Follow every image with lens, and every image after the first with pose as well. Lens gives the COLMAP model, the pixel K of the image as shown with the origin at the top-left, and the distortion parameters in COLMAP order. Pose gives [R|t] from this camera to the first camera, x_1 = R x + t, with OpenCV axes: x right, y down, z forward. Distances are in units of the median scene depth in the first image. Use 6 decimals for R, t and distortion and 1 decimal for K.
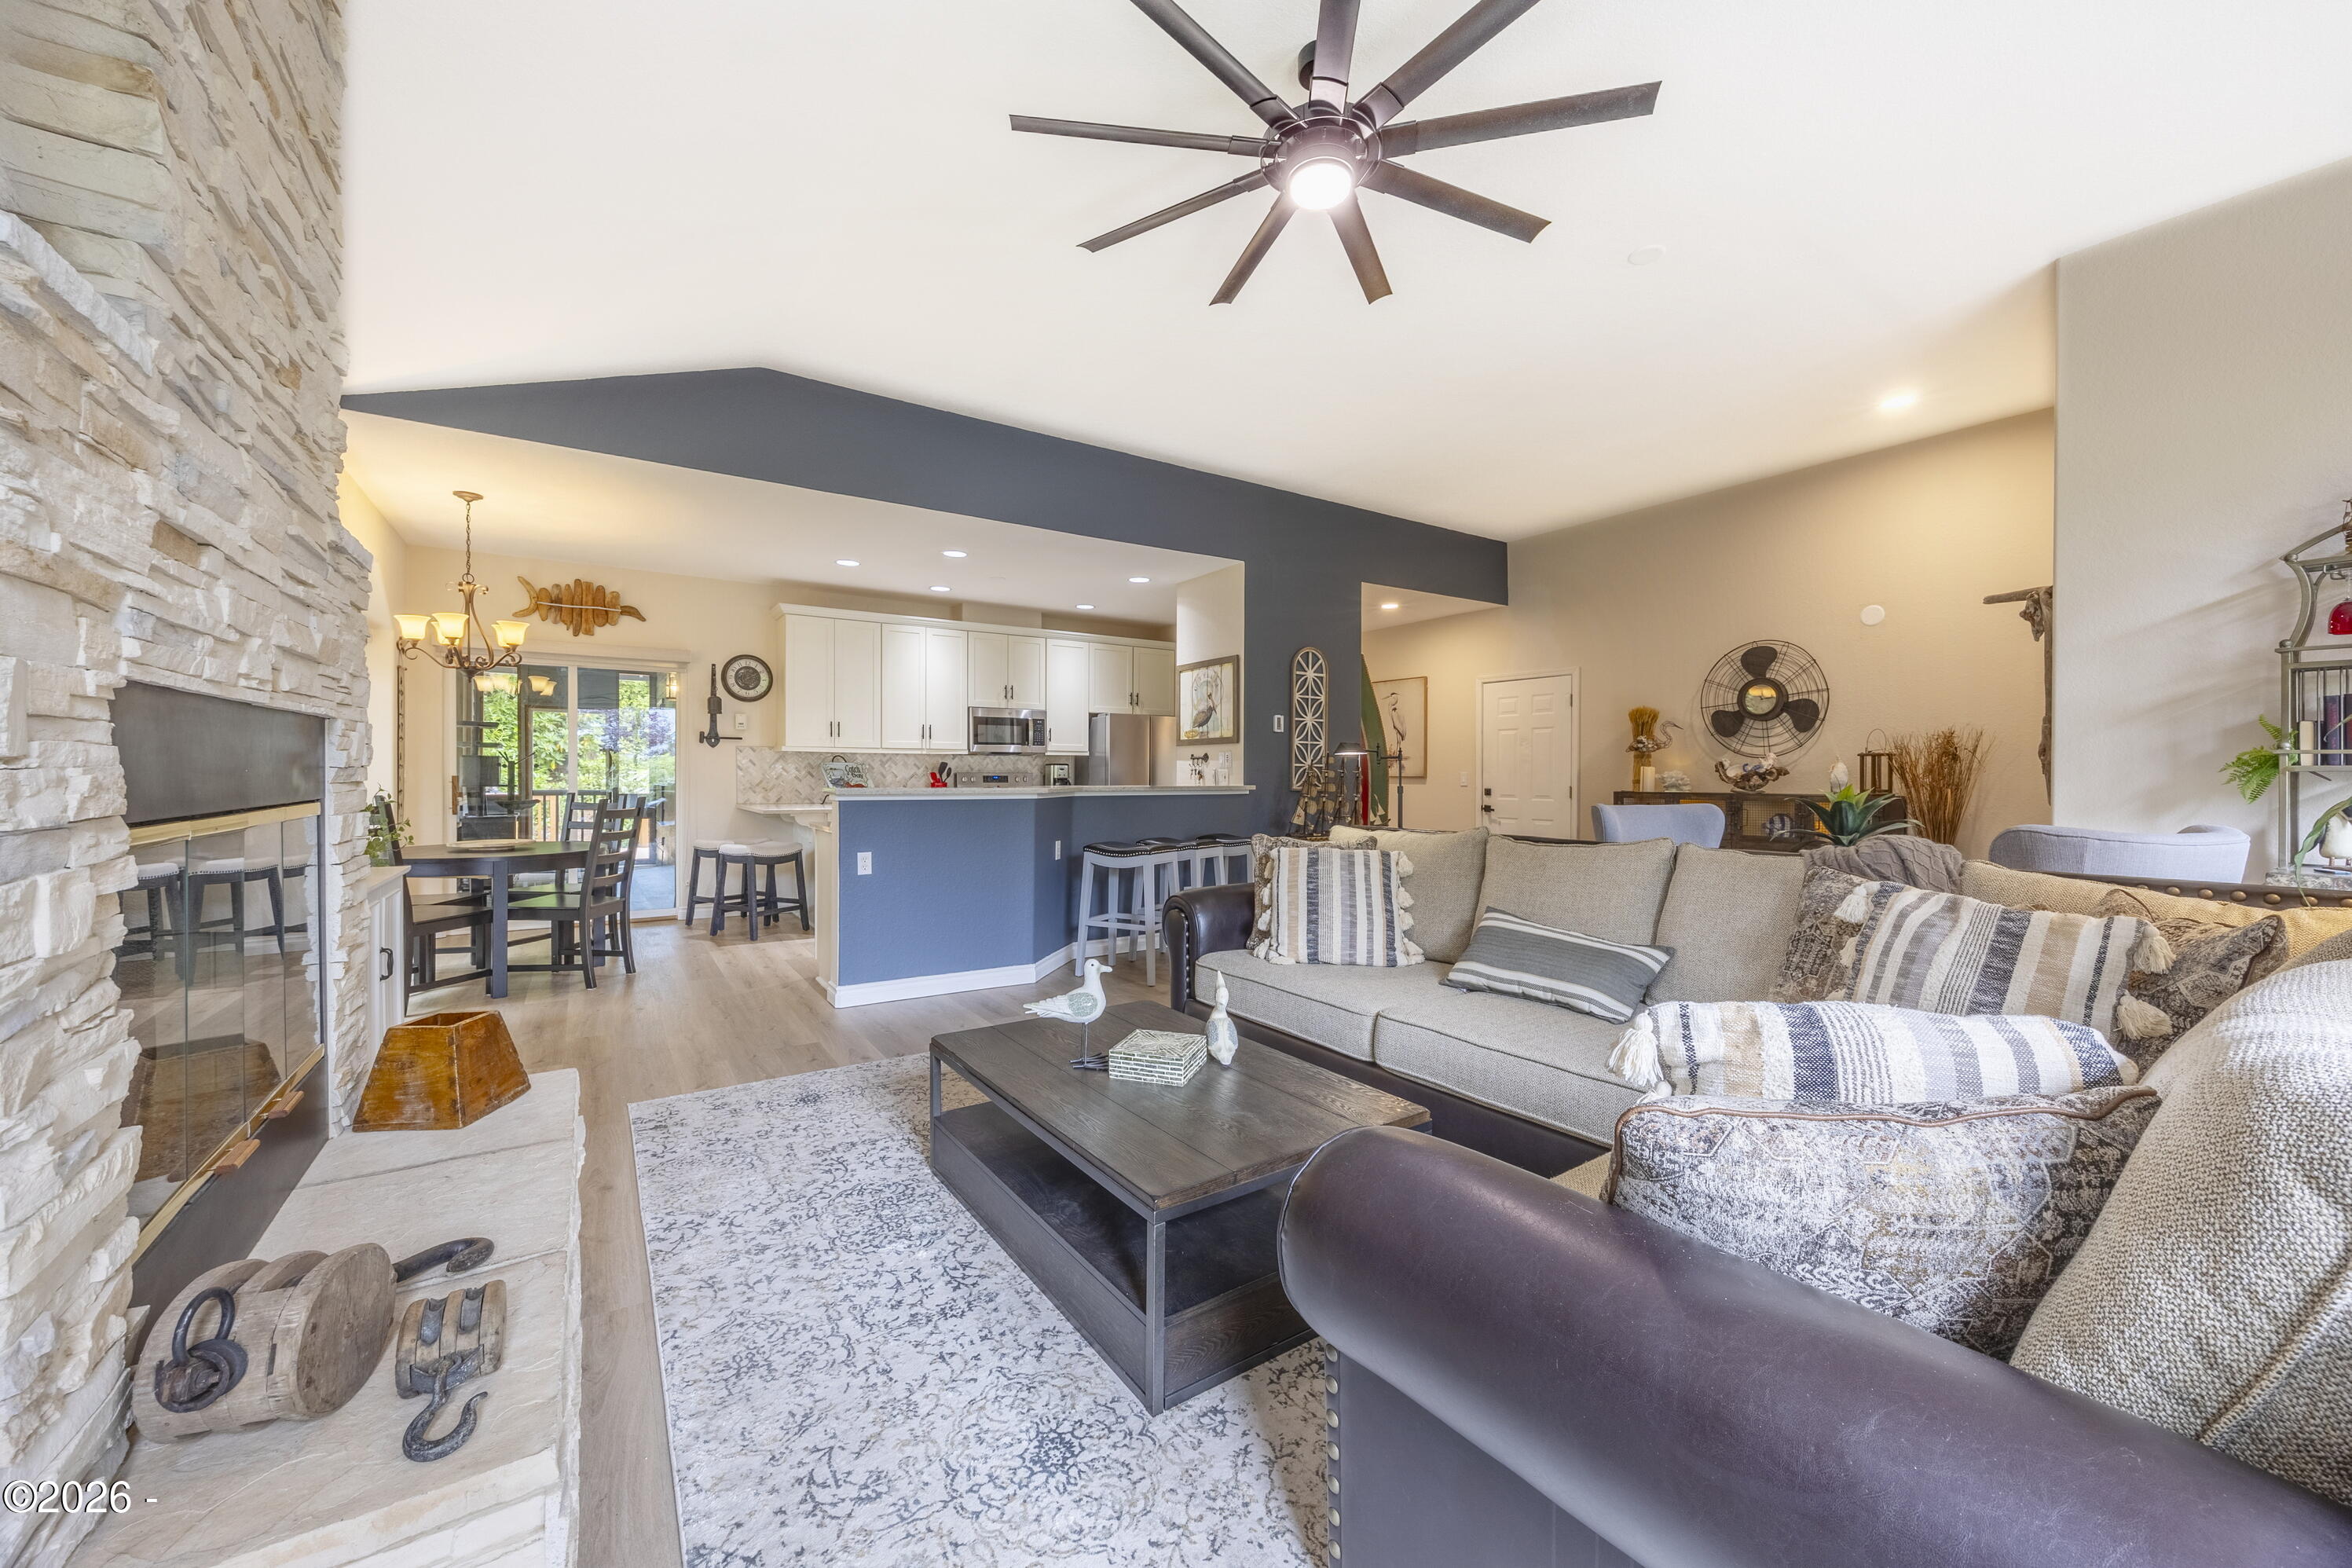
lens RADIAL K [[886.0, 0, 1176.0], [0, 886.0, 784.0], [0, 0, 1]] dist [-0.001126, 0.000042]
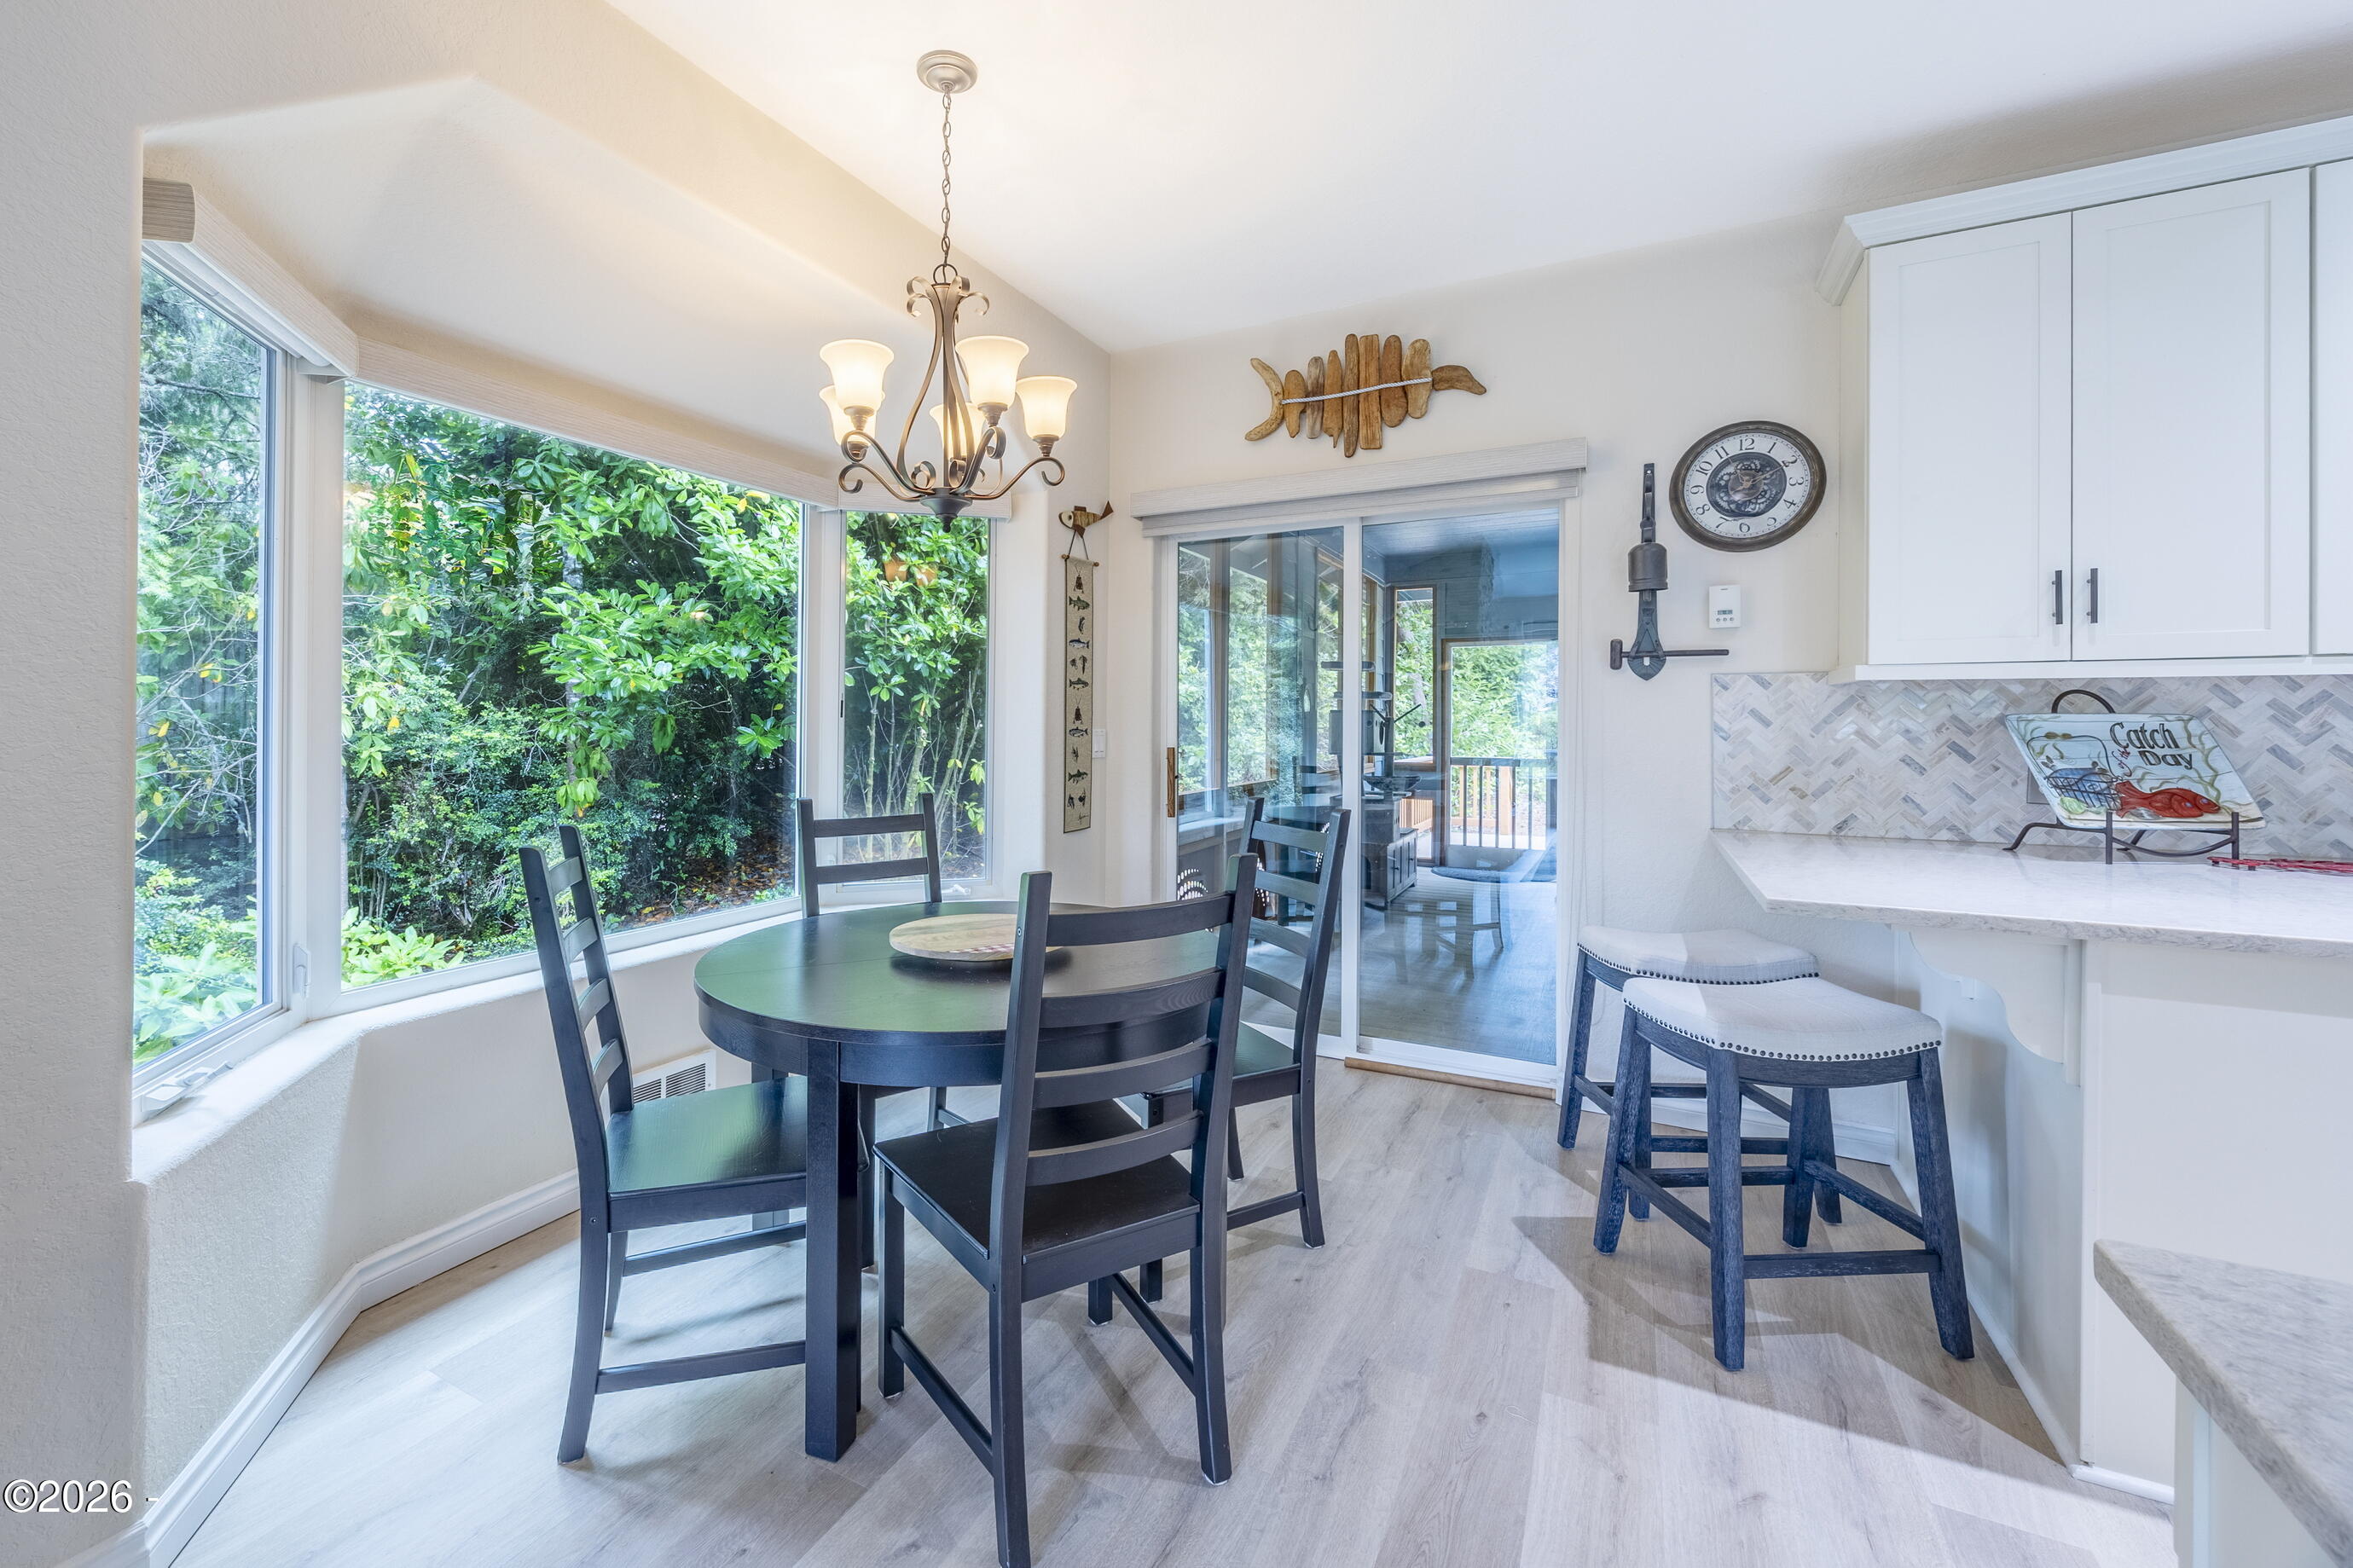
lens RADIAL K [[967.3, 0, 1083.0], [0, 967.3, 725.8], [0, 0, 1]] dist [0.001161, 0.000141]
pose [[0.457113, -0.003167, -0.889403, -0.274571], [-0.008694, 0.999930, -0.008029, -0.016552], [0.889366, 0.011402, 0.457053, 0.622433]]
